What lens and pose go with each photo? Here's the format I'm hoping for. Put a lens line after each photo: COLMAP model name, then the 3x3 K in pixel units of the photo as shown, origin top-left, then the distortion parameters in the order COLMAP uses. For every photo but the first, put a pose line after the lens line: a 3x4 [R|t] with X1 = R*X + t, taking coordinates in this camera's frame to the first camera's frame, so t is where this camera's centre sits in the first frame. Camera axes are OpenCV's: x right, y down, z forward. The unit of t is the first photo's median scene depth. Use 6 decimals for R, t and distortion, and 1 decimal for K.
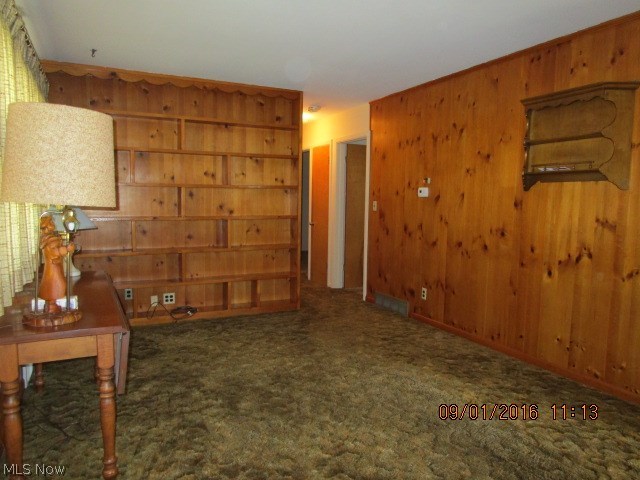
lens RADIAL K [[460.1, 0, 319.6], [0, 460.1, 240.0], [0, 0, 1]] dist [-0.019986, 0.002249]
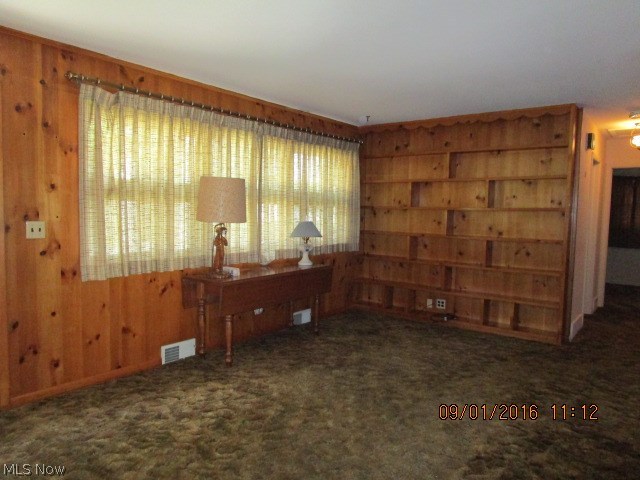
lens RADIAL K [[460.1, 0, 319.5], [0, 460.1, 241.4], [0, 0, 1]] dist [-0.019986, 0.002249]
pose [[0.442786, 0.059202, -0.894671, 0.567858], [-0.094690, 0.995325, 0.019000, -0.025067], [0.891613, 0.076304, 0.446322, 0.179095]]
